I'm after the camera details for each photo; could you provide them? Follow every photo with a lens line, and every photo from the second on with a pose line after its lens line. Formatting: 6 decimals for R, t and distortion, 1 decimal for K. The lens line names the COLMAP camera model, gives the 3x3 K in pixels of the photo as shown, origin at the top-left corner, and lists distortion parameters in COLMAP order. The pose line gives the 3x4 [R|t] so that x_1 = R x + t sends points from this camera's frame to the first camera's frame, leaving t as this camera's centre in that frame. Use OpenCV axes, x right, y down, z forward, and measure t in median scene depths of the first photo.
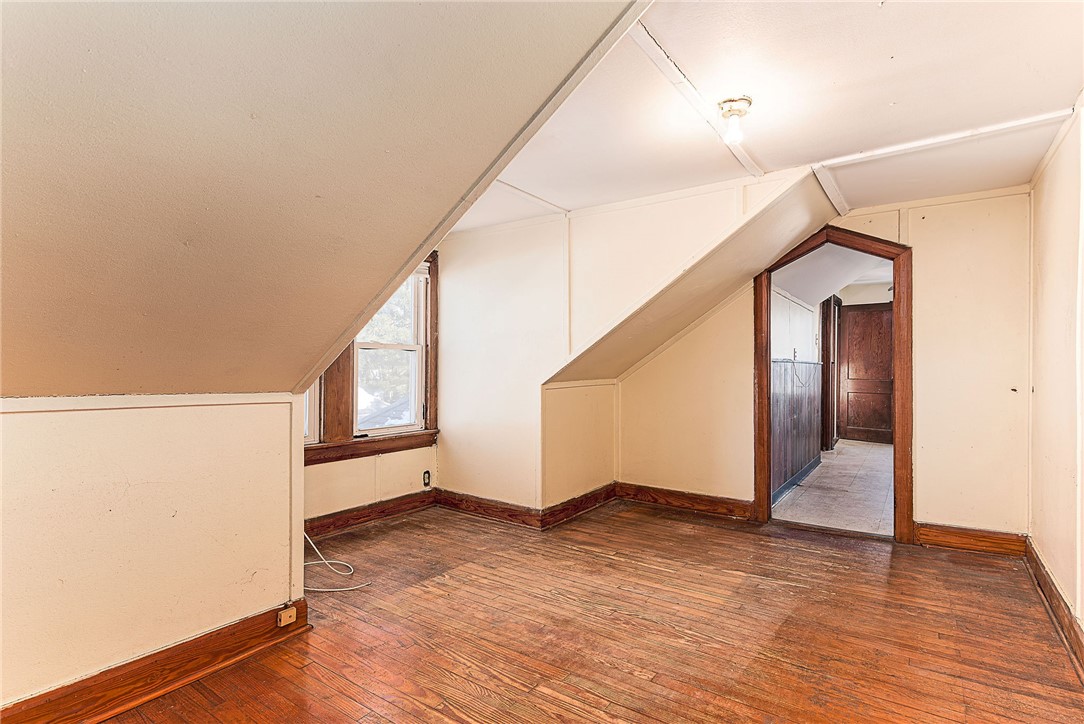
lens RADIAL K [[546.0, 0, 537.7], [0, 546.0, 365.6], [0, 0, 1]] dist [0.009826, -0.000863]
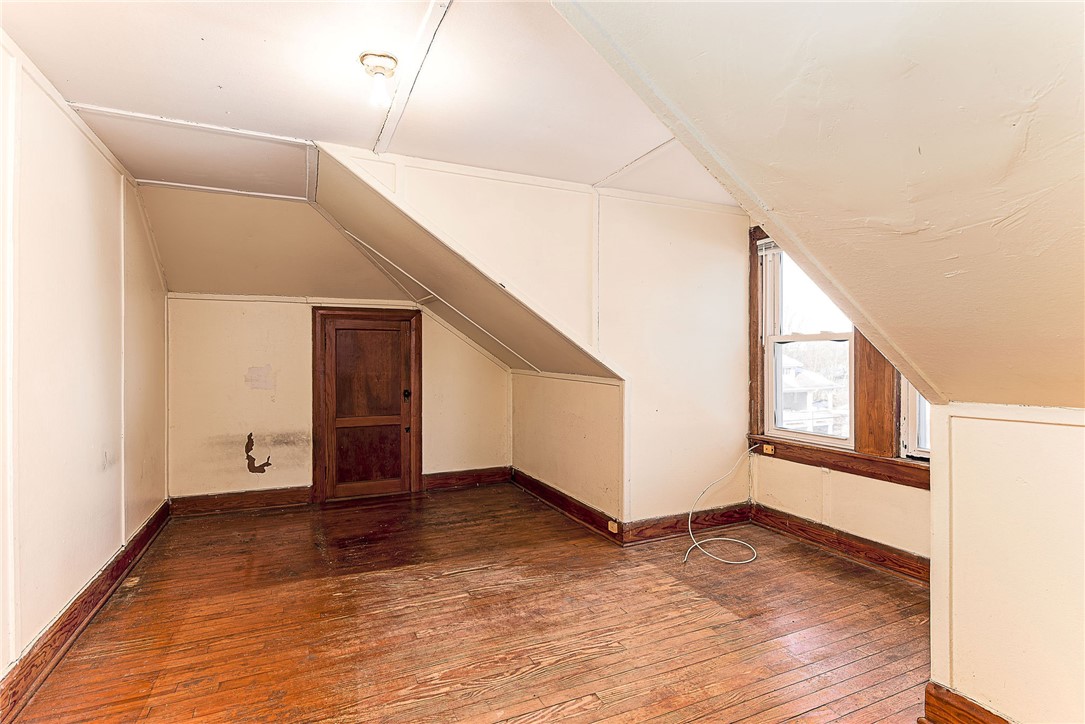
lens RADIAL K [[546.5, 0, 546.3], [0, 546.5, 361.3], [0, 0, 1]] dist [0.009826, -0.000863]
pose [[-0.500261, 0.002364, -0.865871, 0.764228], [-0.001243, 0.999993, 0.003448, -0.001593], [0.865874, 0.002801, -0.500255, 1.300984]]
